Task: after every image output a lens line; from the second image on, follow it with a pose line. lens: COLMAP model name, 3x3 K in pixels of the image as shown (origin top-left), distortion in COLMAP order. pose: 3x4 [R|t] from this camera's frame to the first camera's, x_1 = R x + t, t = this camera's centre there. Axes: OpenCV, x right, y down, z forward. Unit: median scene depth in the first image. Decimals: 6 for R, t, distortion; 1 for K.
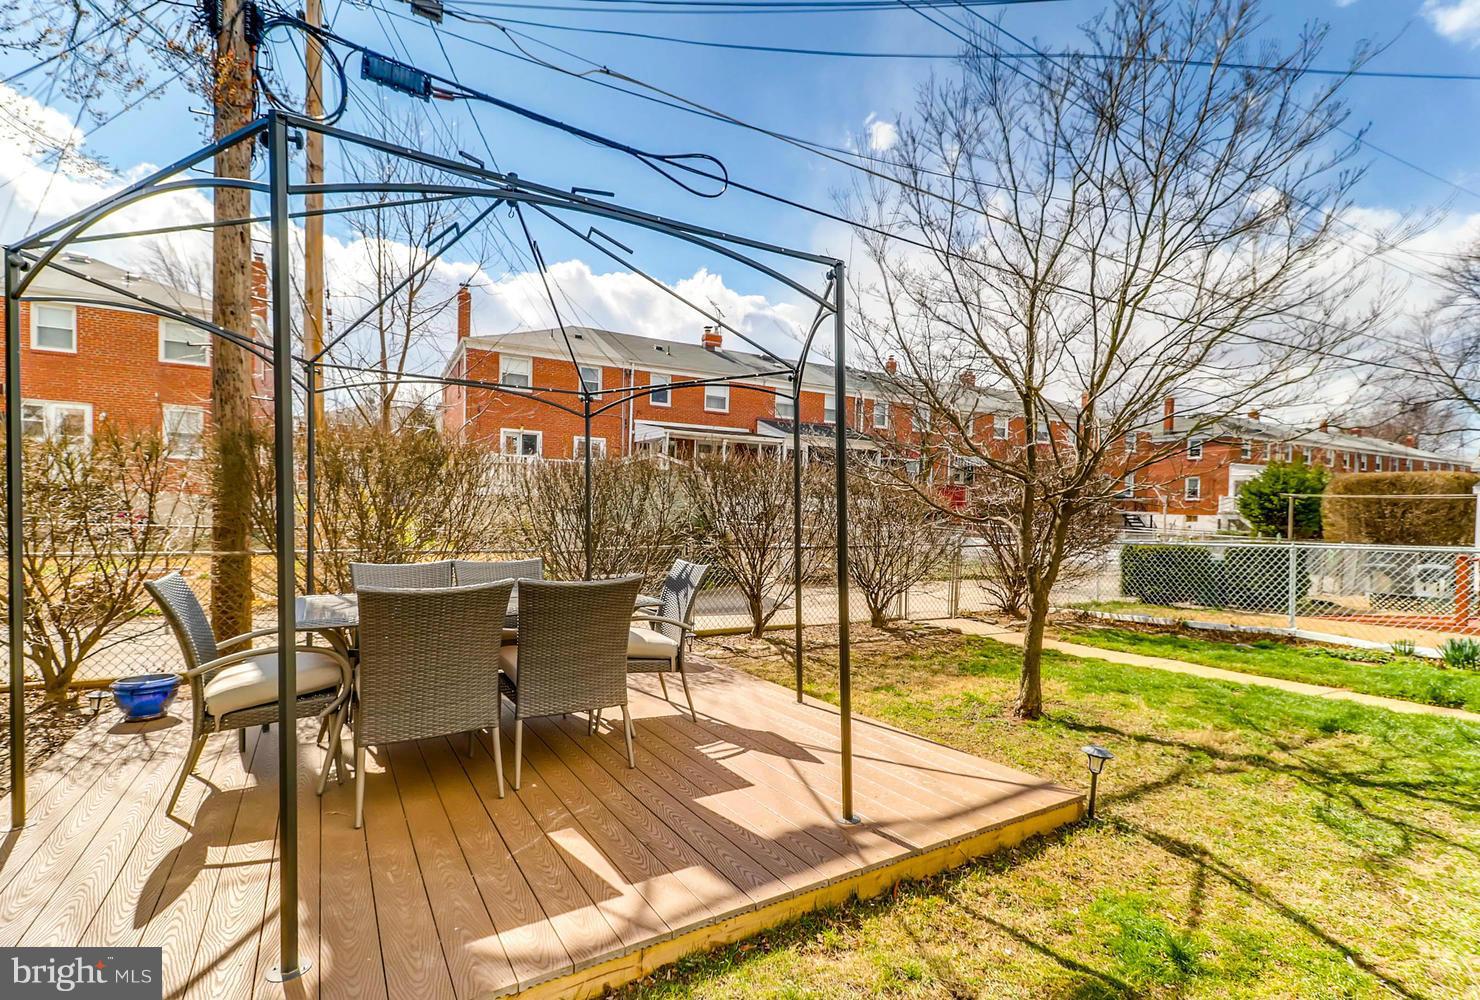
lens RADIAL K [[664.6, 0, 744.4], [0, 664.6, 518.4], [0, 0, 1]] dist [0.028124, -0.009733]
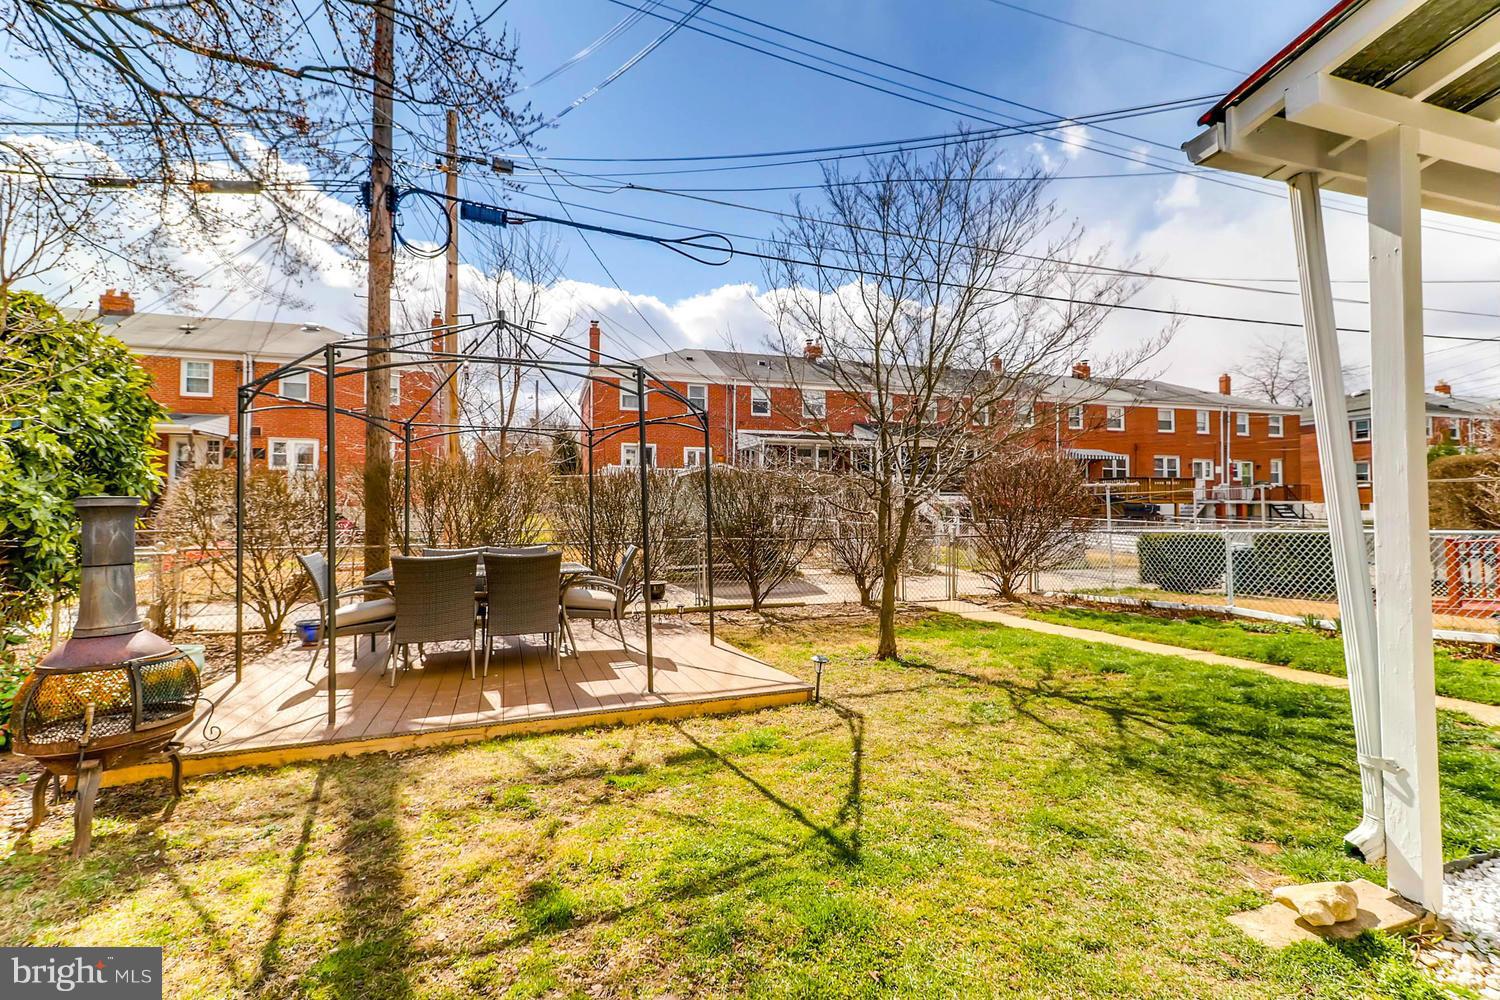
lens RADIAL K [[648.2, 0, 754.7], [0, 648.2, 487.7], [0, 0, 1]] dist [0.018889, -0.000222]
pose [[0.982215, -0.029628, -0.185408, 0.227084], [0.020833, 0.998571, -0.049210, 0.006434], [0.186601, 0.044472, 0.981429, -0.180929]]
